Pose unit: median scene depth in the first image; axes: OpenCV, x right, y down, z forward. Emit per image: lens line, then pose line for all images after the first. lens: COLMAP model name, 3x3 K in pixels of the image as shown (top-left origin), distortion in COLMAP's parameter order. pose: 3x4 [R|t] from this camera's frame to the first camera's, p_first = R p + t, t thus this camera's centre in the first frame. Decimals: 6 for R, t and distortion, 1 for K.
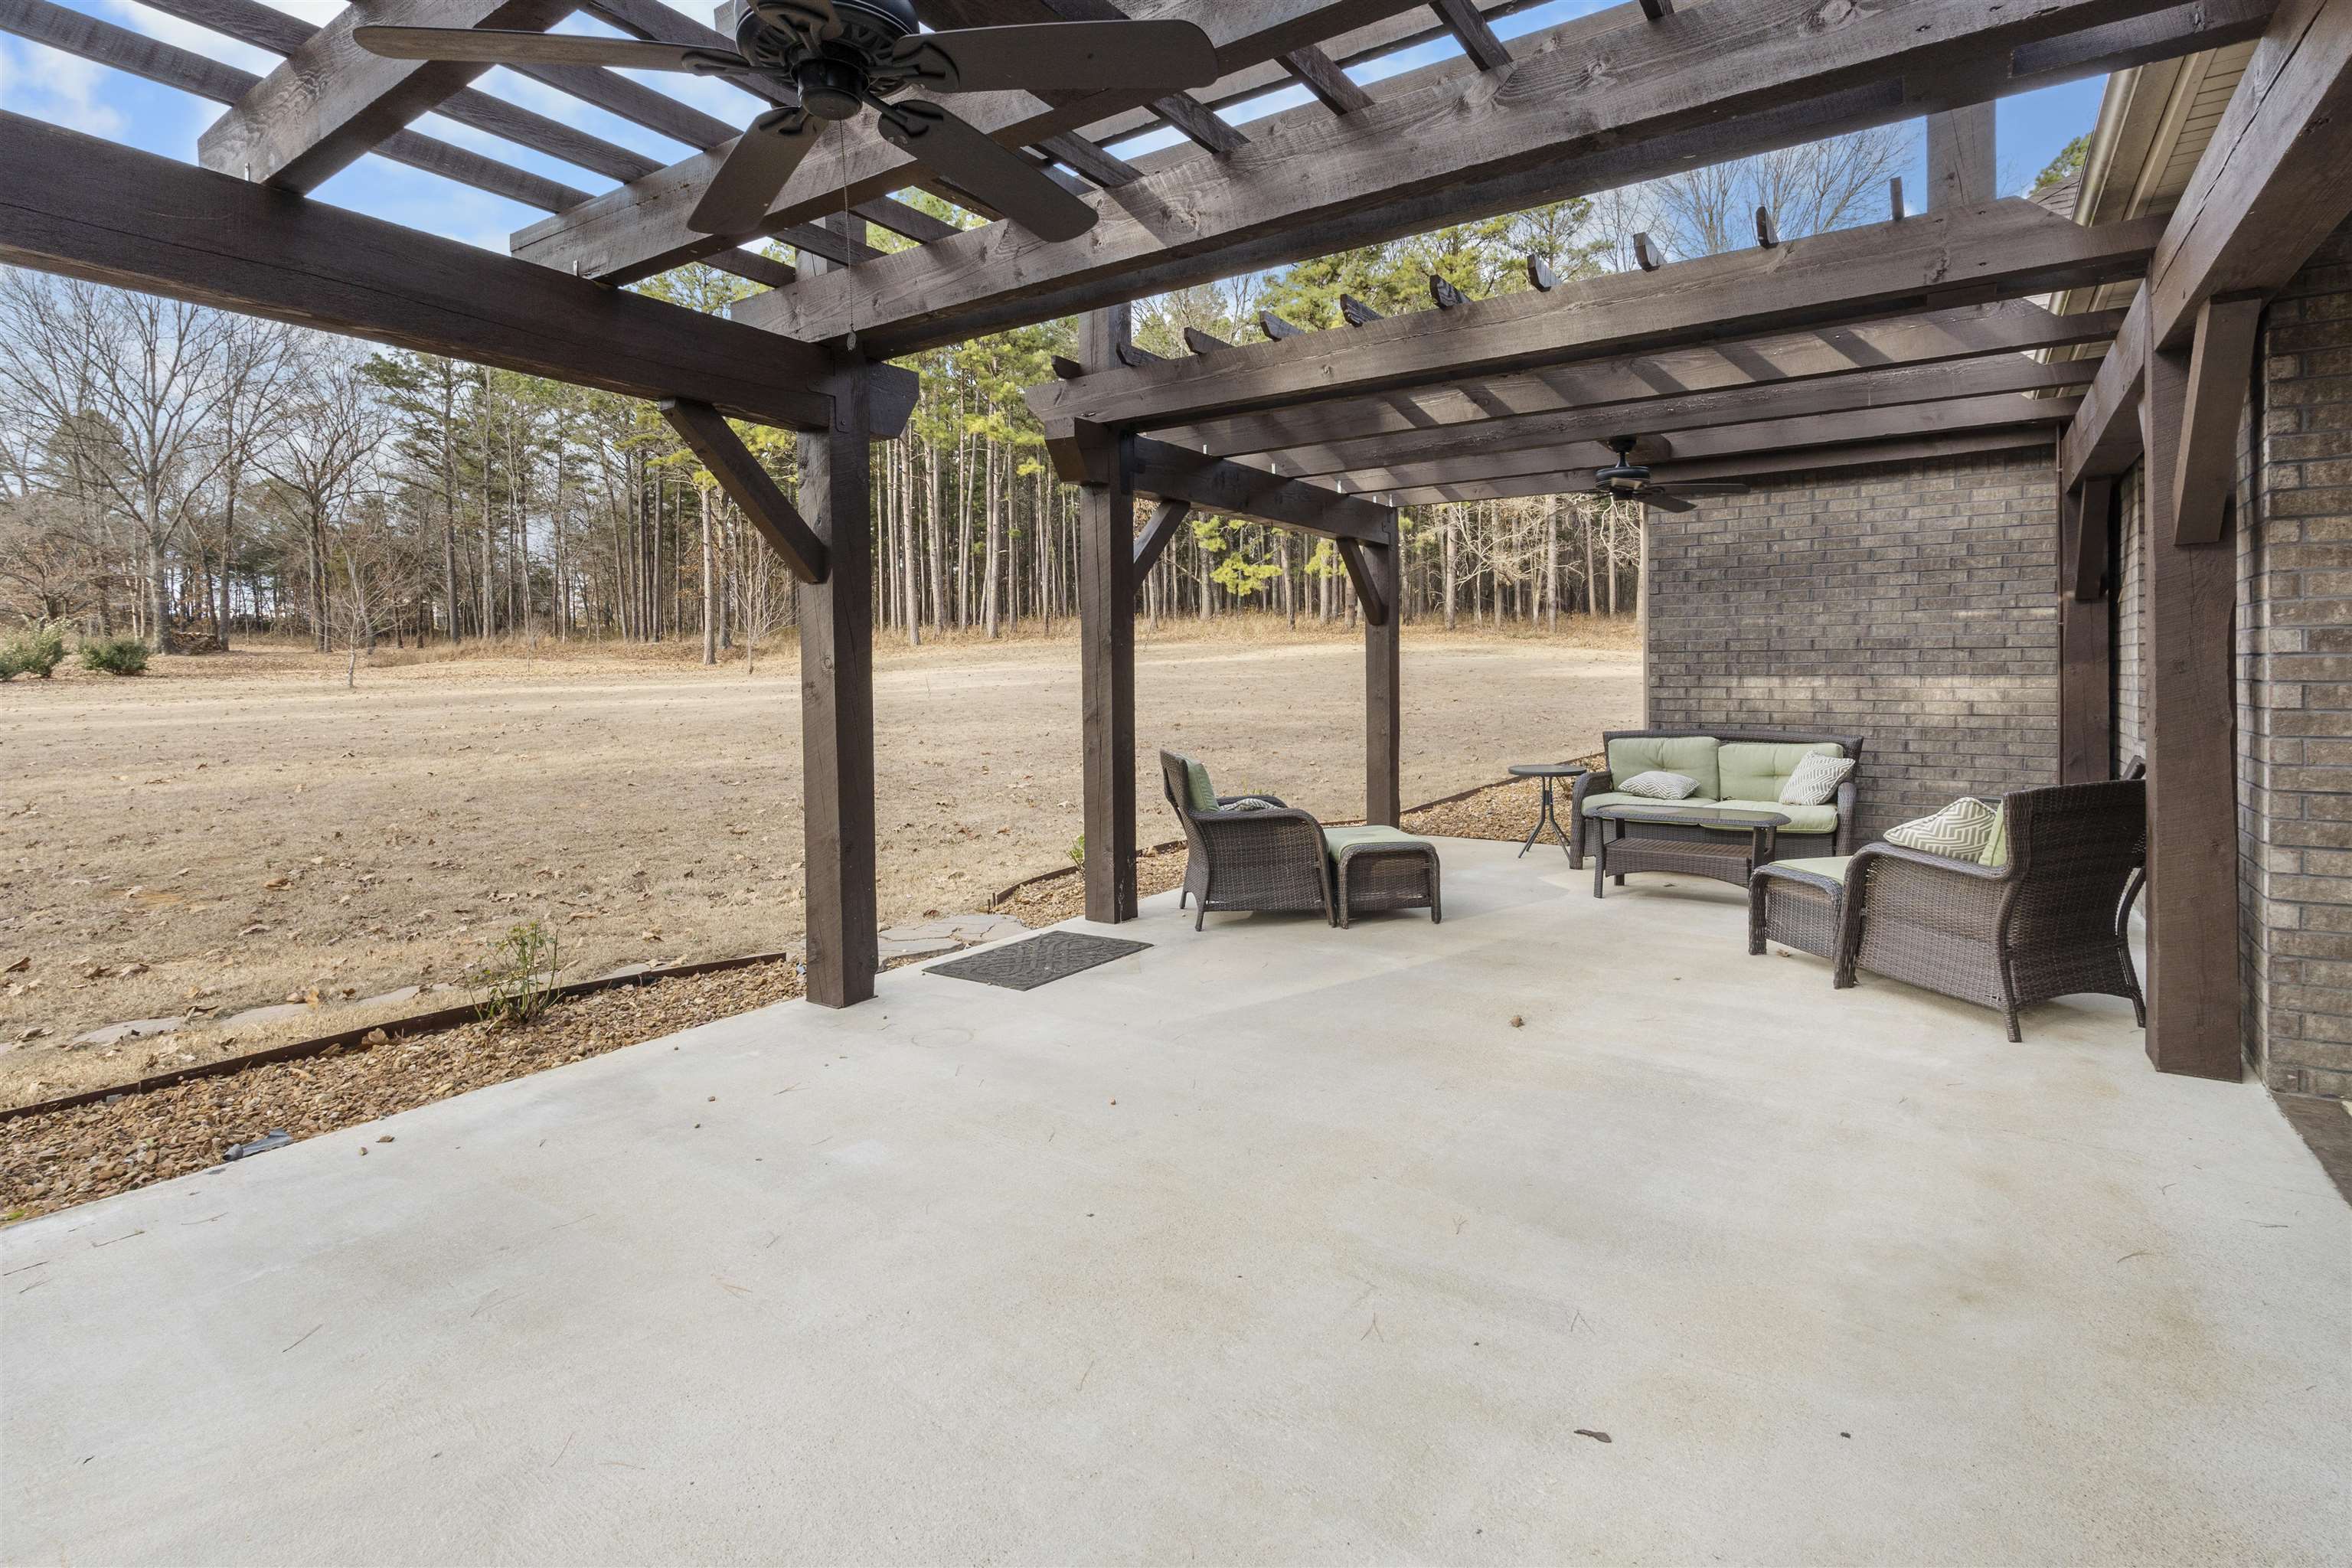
lens RADIAL K [[1093.3, 0, 1175.3], [0, 1093.3, 677.5], [0, 0, 1]] dist [-0.008408, 0.000143]
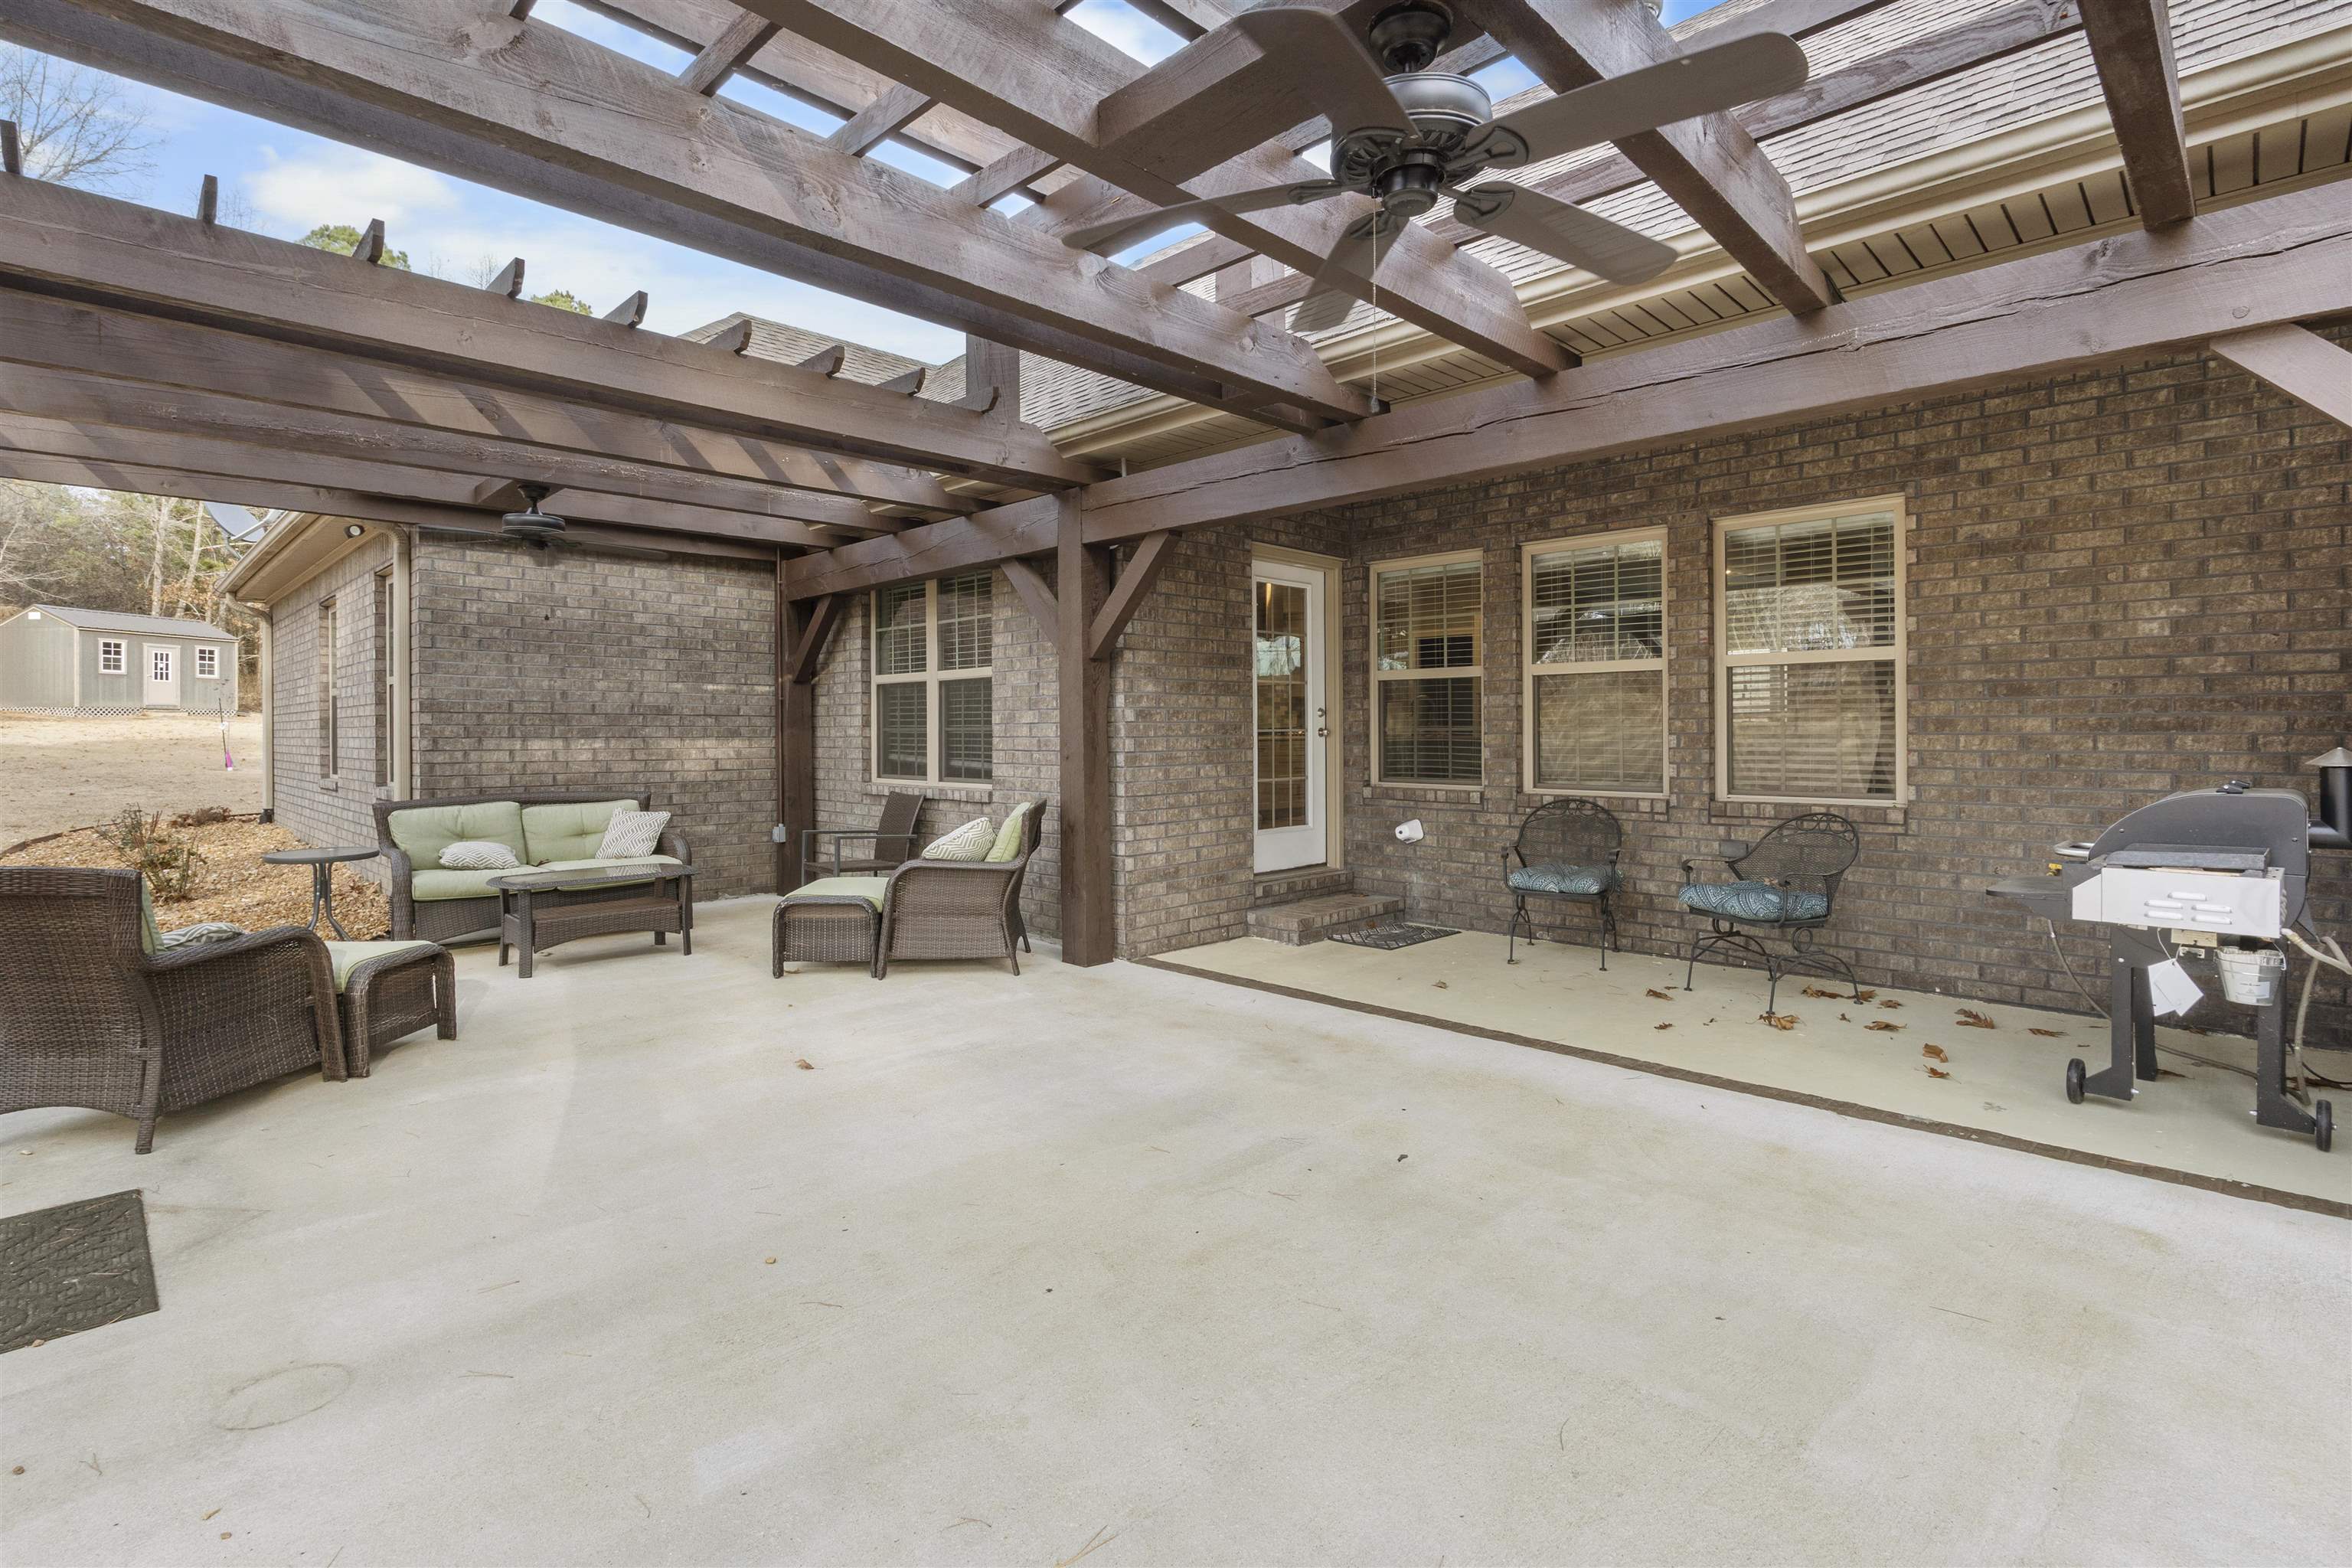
lens RADIAL K [[1093.3, 0, 1162.0], [0, 1093.3, 731.3], [0, 0, 1]] dist [-0.008408, 0.000143]
pose [[0.203632, 0.008545, 0.979010, -0.351202], [0.005505, 0.999936, -0.009872, 0.005405], [-0.979032, 0.007400, 0.203572, 0.249935]]
